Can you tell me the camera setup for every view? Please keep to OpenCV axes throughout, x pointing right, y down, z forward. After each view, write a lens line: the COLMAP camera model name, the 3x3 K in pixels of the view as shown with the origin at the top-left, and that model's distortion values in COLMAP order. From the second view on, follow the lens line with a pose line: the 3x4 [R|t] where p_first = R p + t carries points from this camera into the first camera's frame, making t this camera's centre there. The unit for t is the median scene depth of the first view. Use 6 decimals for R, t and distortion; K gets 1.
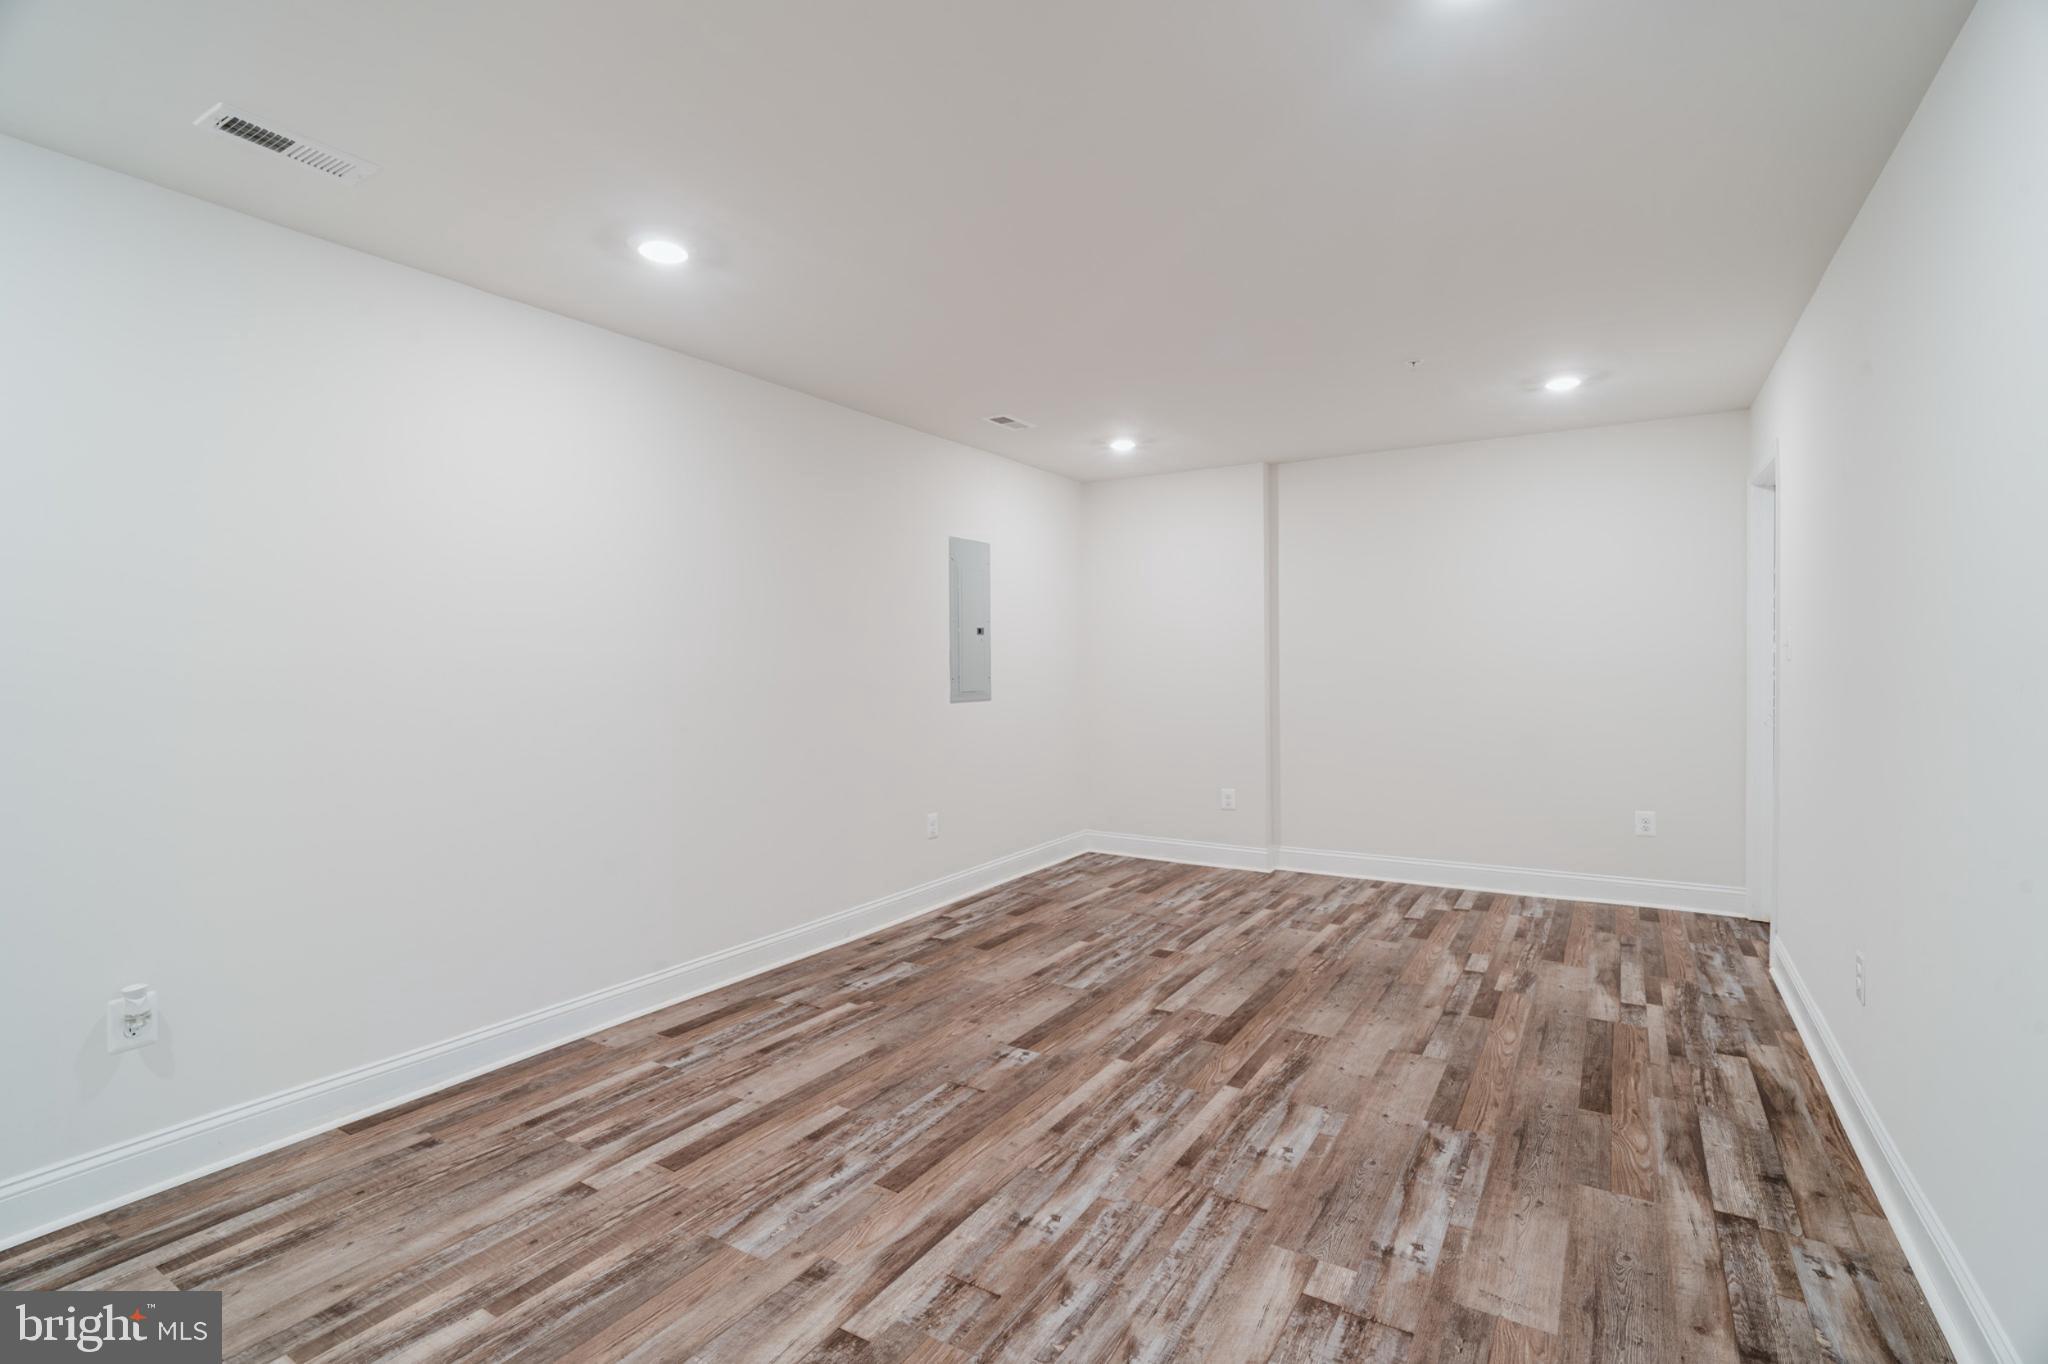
lens RADIAL K [[951.8, 0, 1030.8], [0, 951.8, 670.3], [0, 0, 1]] dist [-0.019447, 0.010044]
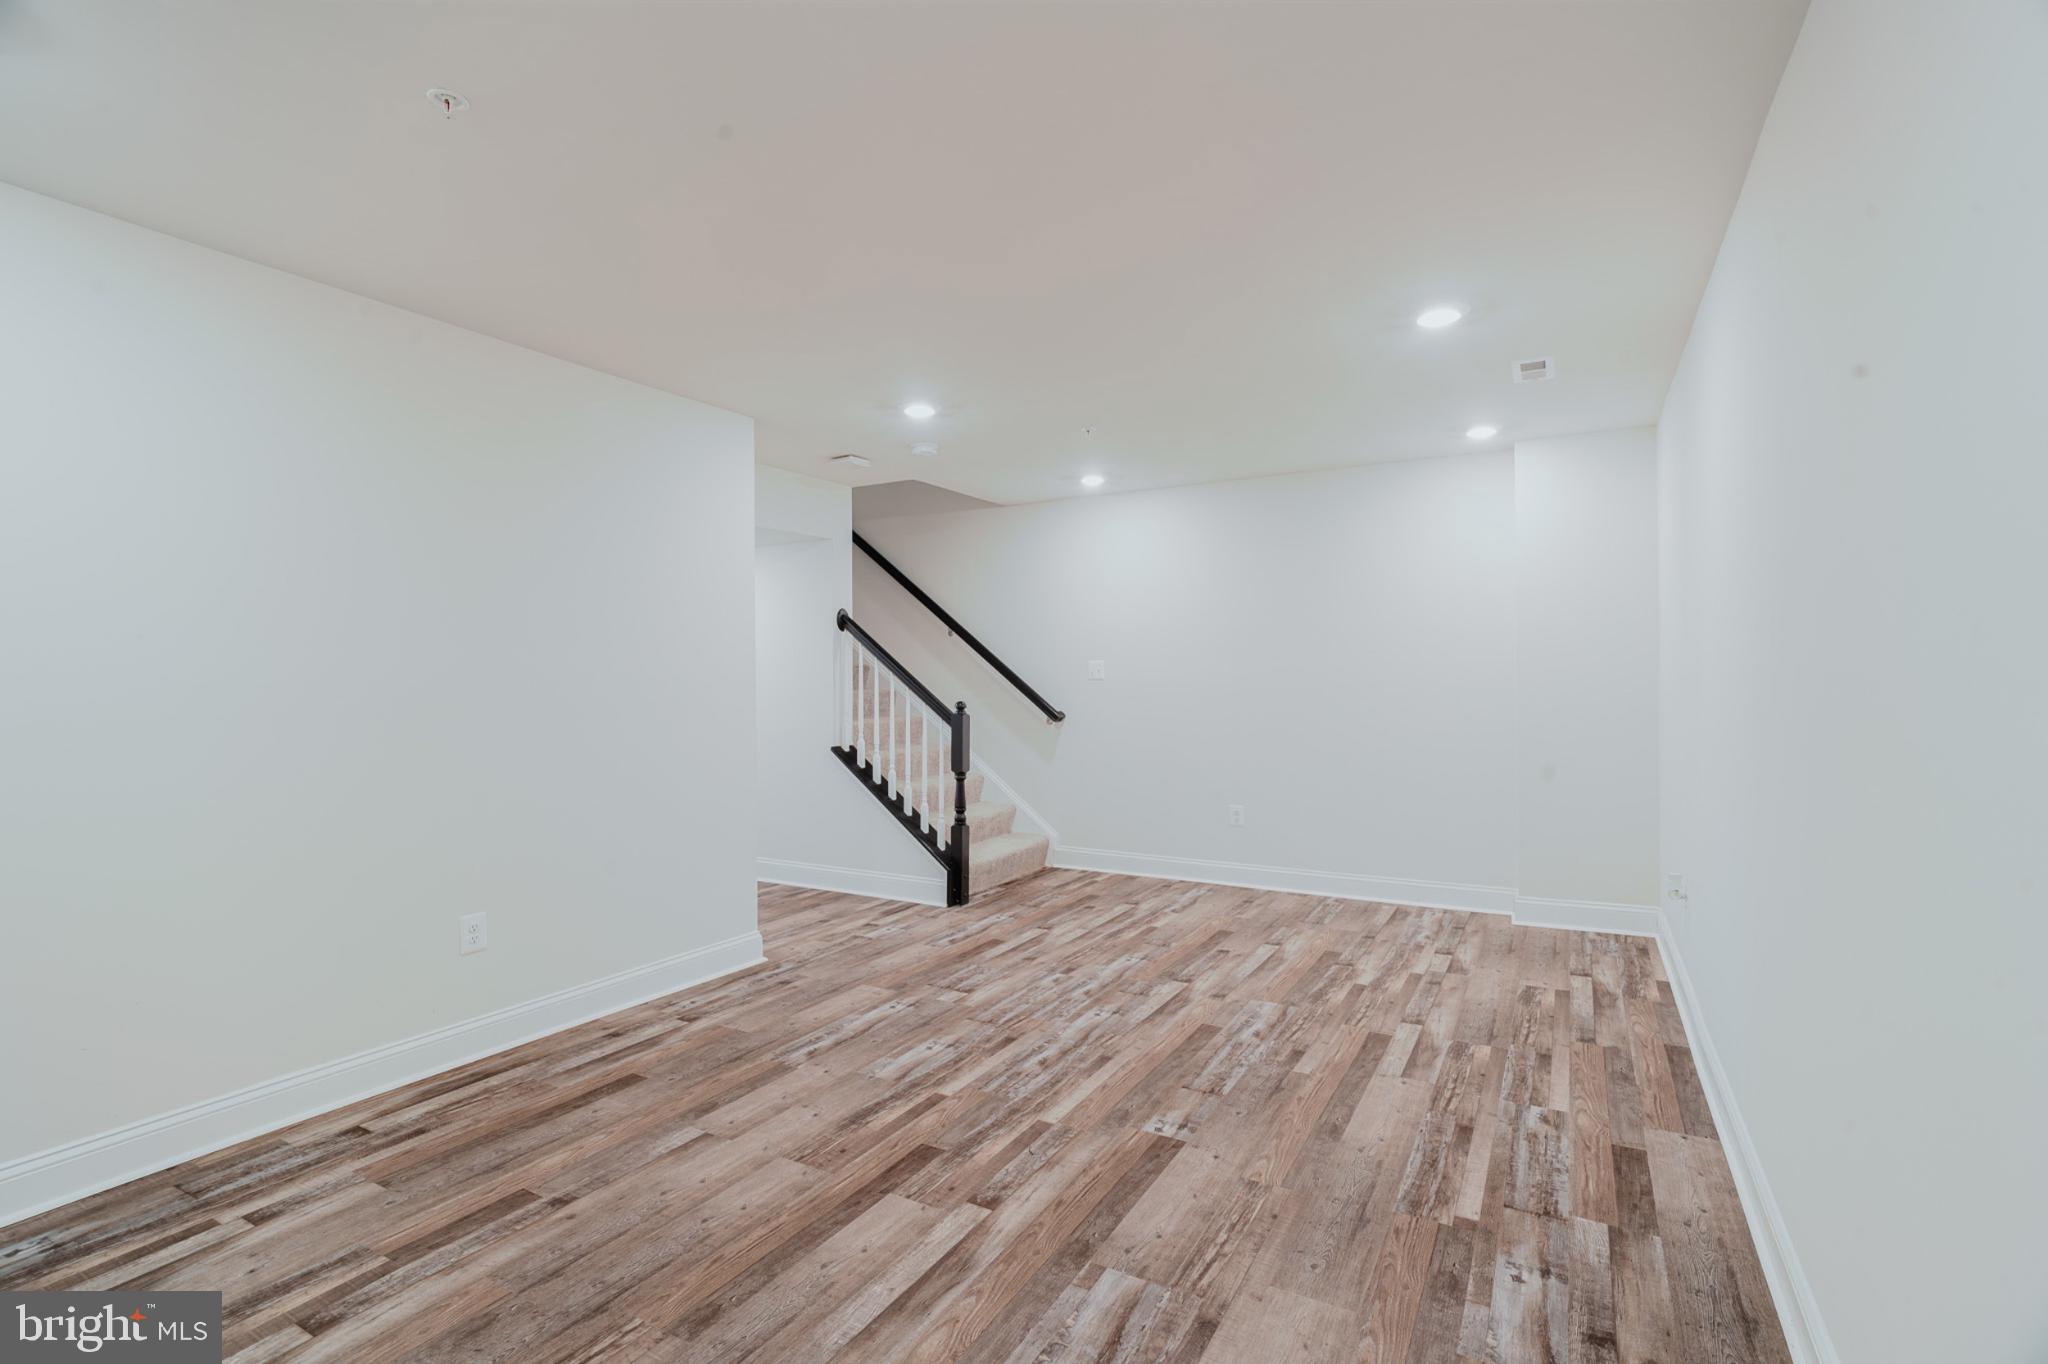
lens RADIAL K [[951.8, 0, 1027.5], [0, 951.8, 676.7], [0, 0, 1]] dist [-0.019447, 0.010044]
pose [[-0.999267, 0.013688, -0.035739, 0.150822], [0.013345, 0.999863, 0.009807, -0.020354], [0.035868, 0.009323, -0.999313, 2.005423]]
